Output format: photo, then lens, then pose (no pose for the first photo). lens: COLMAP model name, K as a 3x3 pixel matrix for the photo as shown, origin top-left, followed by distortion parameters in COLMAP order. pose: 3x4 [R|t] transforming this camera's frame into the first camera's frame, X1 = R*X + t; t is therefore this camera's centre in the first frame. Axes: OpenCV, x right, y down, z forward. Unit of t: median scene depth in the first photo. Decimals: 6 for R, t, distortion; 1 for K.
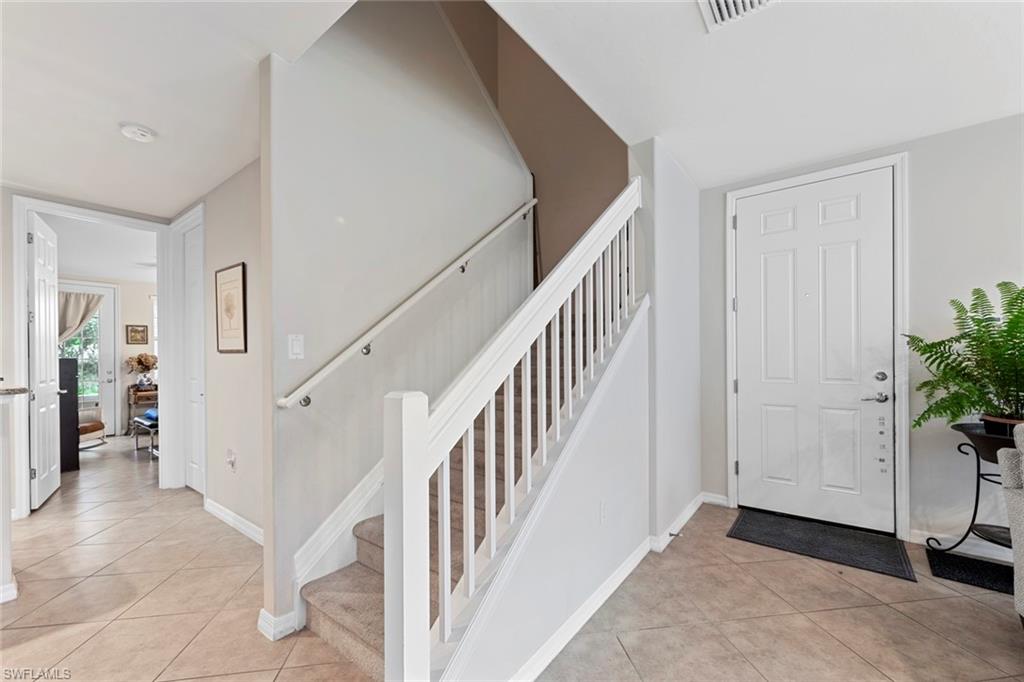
lens RADIAL K [[404.5, 0, 531.2], [0, 404.5, 358.6], [0, 0, 1]] dist [0.006885, -0.000816]
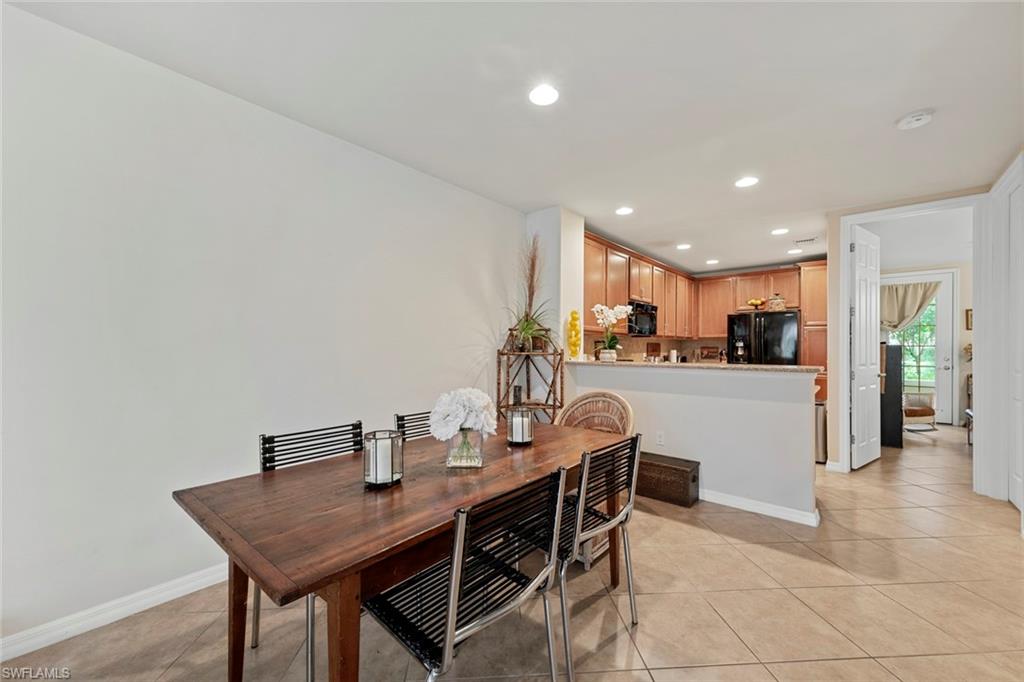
lens RADIAL K [[404.5, 0, 501.5], [0, 404.5, 345.8], [0, 0, 1]] dist [0.006885, -0.000816]
pose [[-0.106757, 0.006651, -0.994263, 0.112753], [-0.003079, 0.999971, 0.007020, -0.004855], [0.994280, 0.003810, -0.106733, 0.088030]]
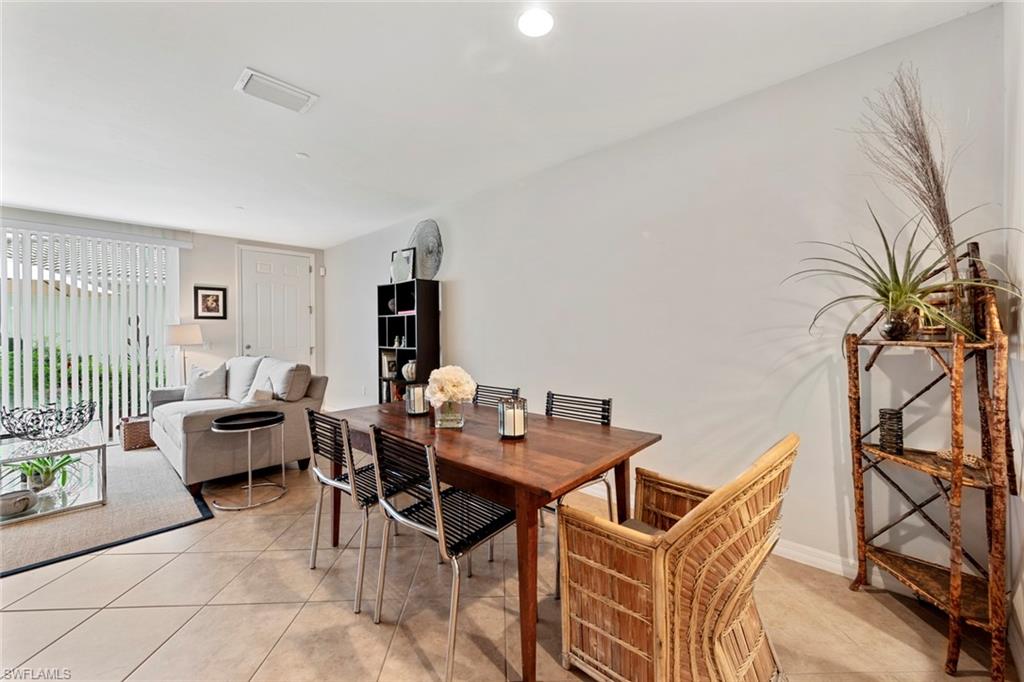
lens RADIAL K [[404.5, 0, 516.3], [0, 404.5, 331.8], [0, 0, 1]] dist [0.006885, -0.000816]
pose [[-0.990609, 0.021265, 0.135061, -0.661688], [0.022012, 0.999750, 0.004035, -0.001855], [-0.134941, 0.006970, -0.990829, 0.670014]]
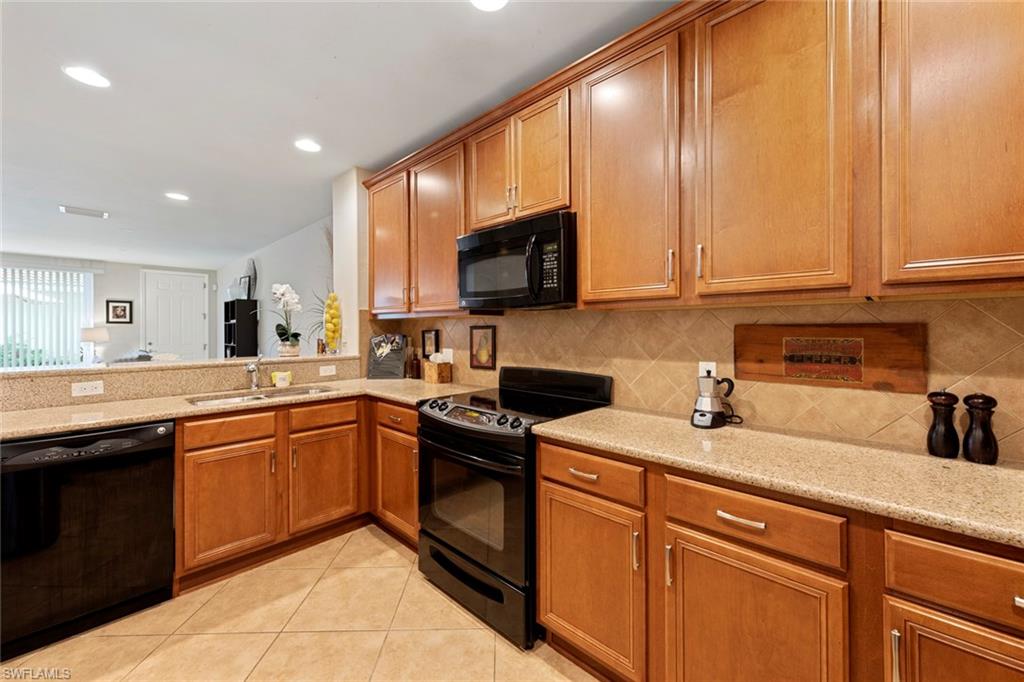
lens RADIAL K [[404.5, 0, 515.3], [0, 404.5, 331.0], [0, 0, 1]] dist [0.006885, -0.000816]
pose [[-0.989602, 0.015853, 0.142955, -1.853216], [0.016734, 0.999848, 0.004963, -0.006489], [-0.142855, 0.007304, -0.989717, 1.201708]]
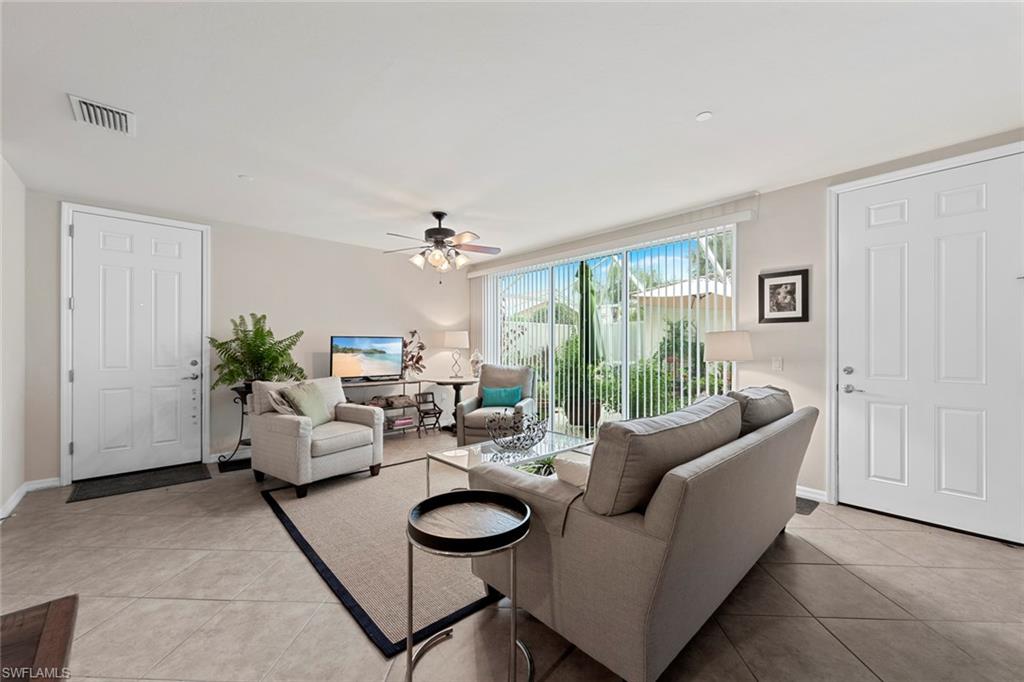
lens RADIAL K [[404.5, 0, 503.8], [0, 404.5, 346.1], [0, 0, 1]] dist [0.006885, -0.000816]
pose [[0.212815, 0.011360, 0.977026, -0.348358], [0.000608, 0.999931, -0.011759, -0.001315], [-0.977092, 0.003097, 0.212794, -0.419667]]
